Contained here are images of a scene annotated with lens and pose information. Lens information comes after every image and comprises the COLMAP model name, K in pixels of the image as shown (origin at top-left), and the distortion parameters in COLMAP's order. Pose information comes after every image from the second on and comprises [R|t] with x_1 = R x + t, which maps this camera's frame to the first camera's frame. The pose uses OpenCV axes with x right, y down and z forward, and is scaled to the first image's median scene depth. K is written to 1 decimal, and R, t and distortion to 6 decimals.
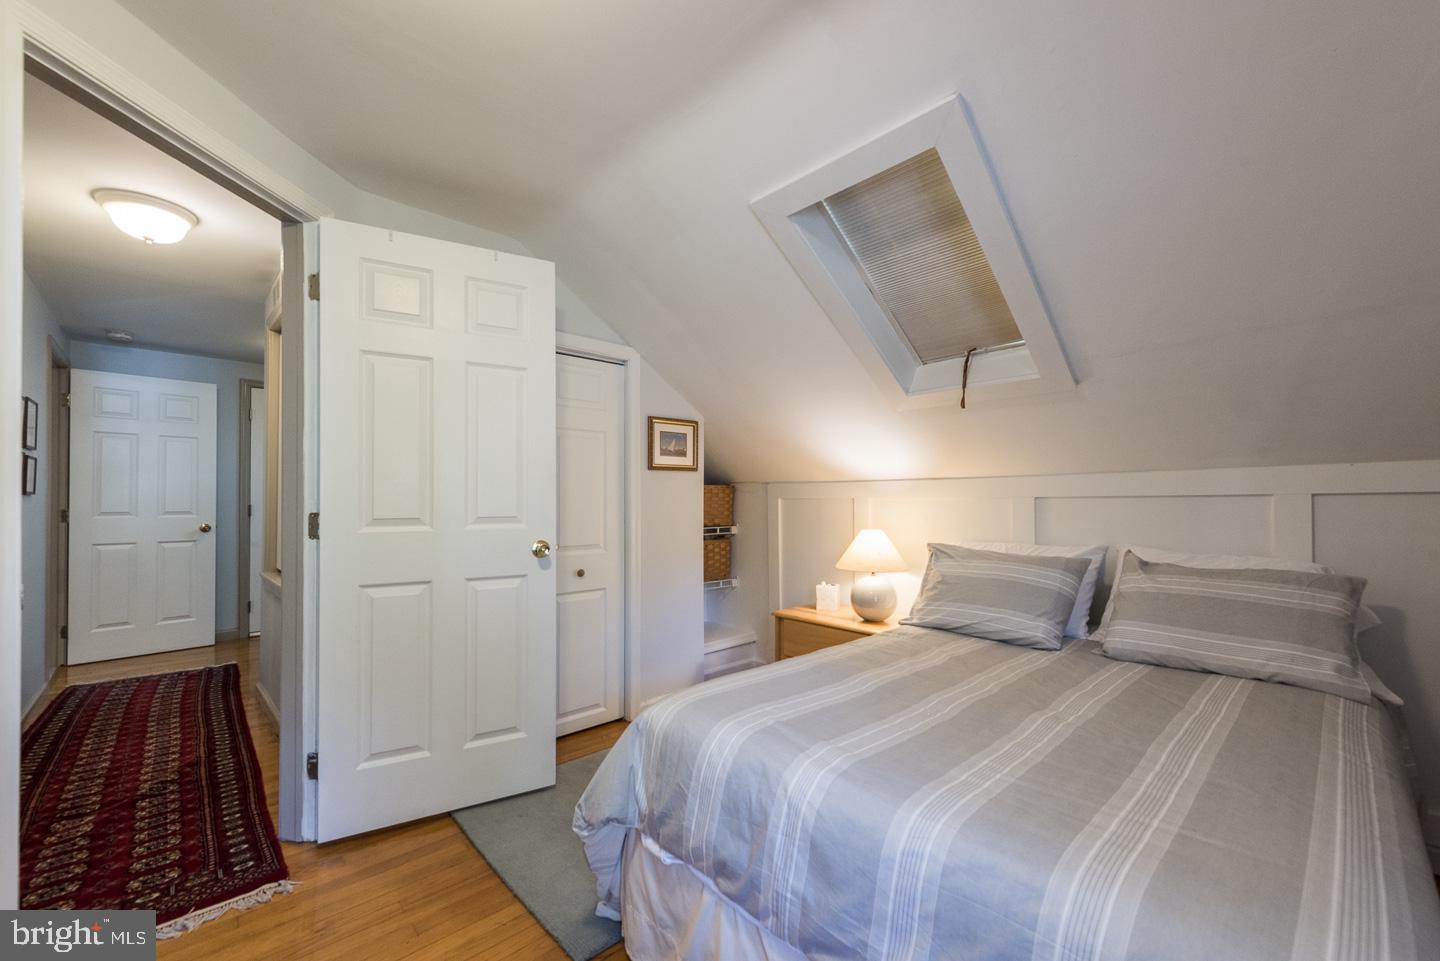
lens RADIAL K [[588.4, 0, 720.0], [0, 588.4, 480.5], [0, 0, 1]] dist [0.000249, -0.000016]
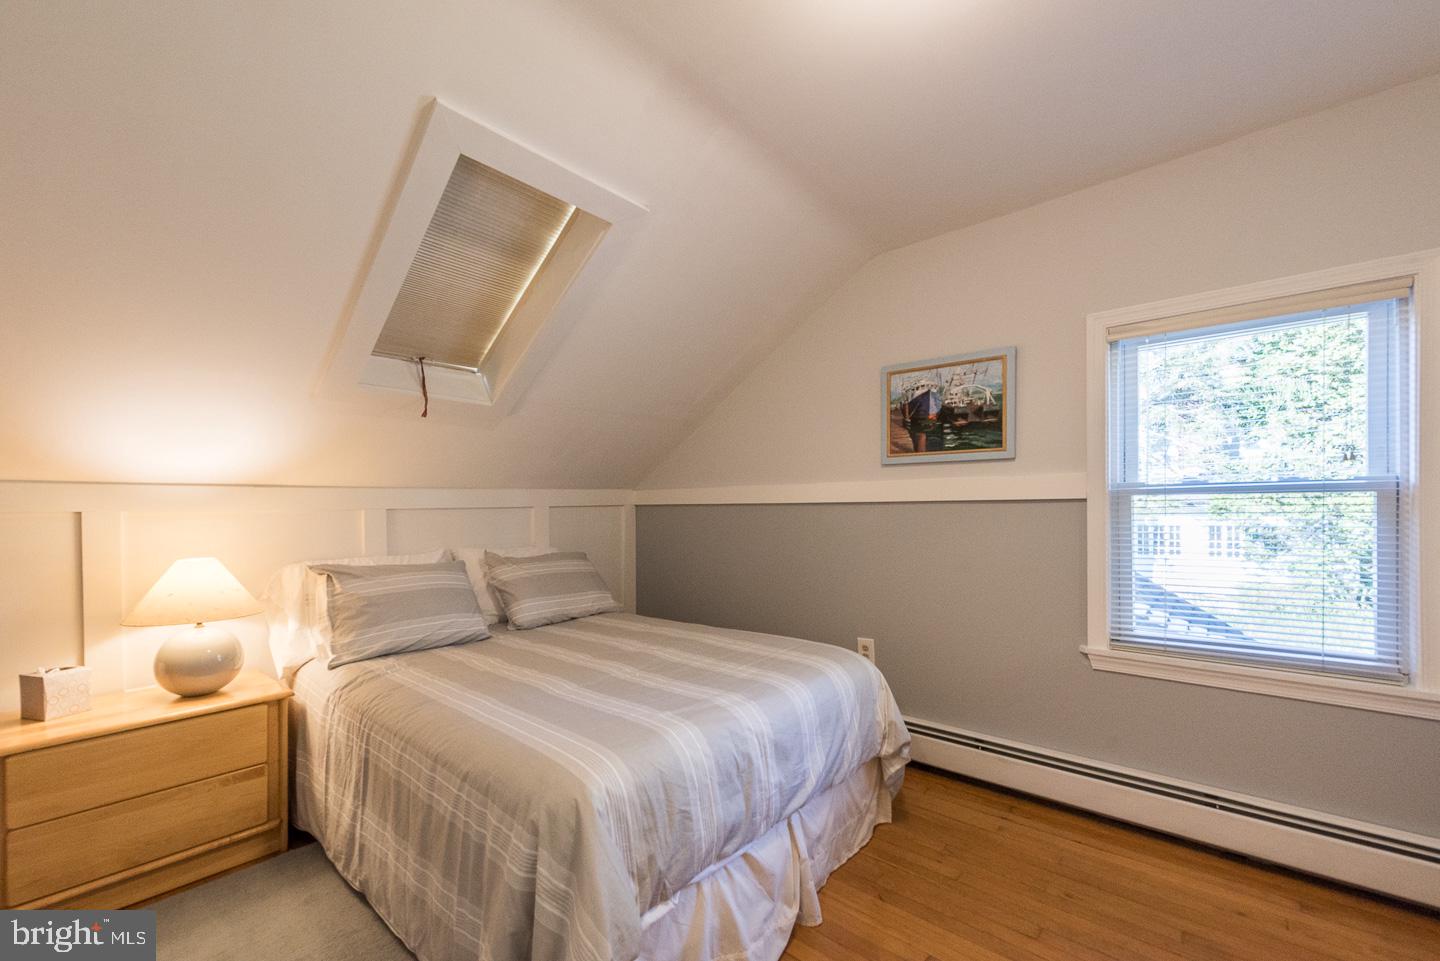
lens RADIAL K [[576.7, 0, 717.4], [0, 576.7, 502.9], [0, 0, 1]] dist [0.001455, -0.000071]
pose [[-0.113039, 0.009272, 0.993547, -1.015060], [-0.020583, 0.999720, -0.011671, 0.033802], [-0.993377, -0.021770, -0.112817, 1.073929]]
